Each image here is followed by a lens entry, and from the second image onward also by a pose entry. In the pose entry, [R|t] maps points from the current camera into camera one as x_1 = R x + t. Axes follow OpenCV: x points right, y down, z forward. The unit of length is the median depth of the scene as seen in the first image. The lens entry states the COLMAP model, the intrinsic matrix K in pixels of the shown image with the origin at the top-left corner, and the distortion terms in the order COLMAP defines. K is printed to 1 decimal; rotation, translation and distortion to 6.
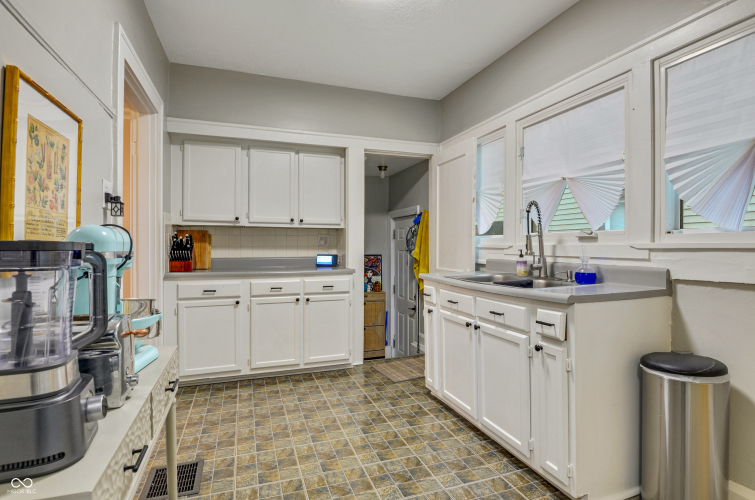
lens RADIAL K [[376.0, 0, 377.5], [0, 376.0, 246.7], [0, 0, 1]] dist [-0.000364, -0.003693]
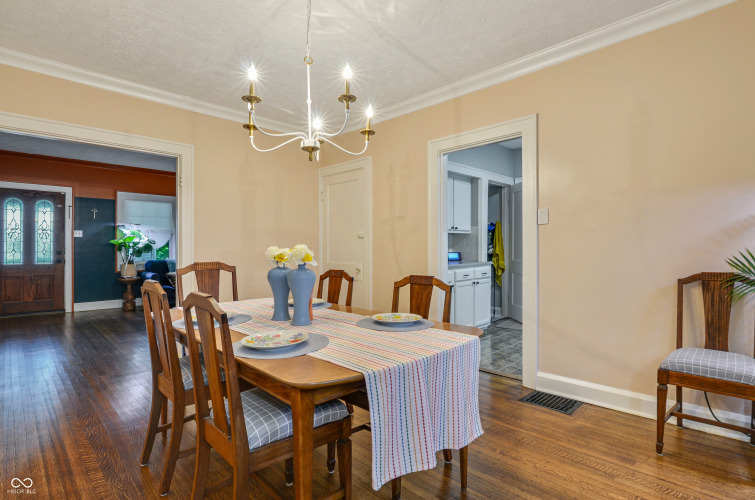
lens RADIAL K [[376.0, 0, 384.4], [0, 376.0, 253.8], [0, 0, 1]] dist [-0.000364, -0.003693]
pose [[0.908641, -0.013547, 0.417359, -1.001908], [0.009708, 0.999889, 0.011319, 0.008321], [-0.417466, -0.006233, 0.908671, -0.161896]]
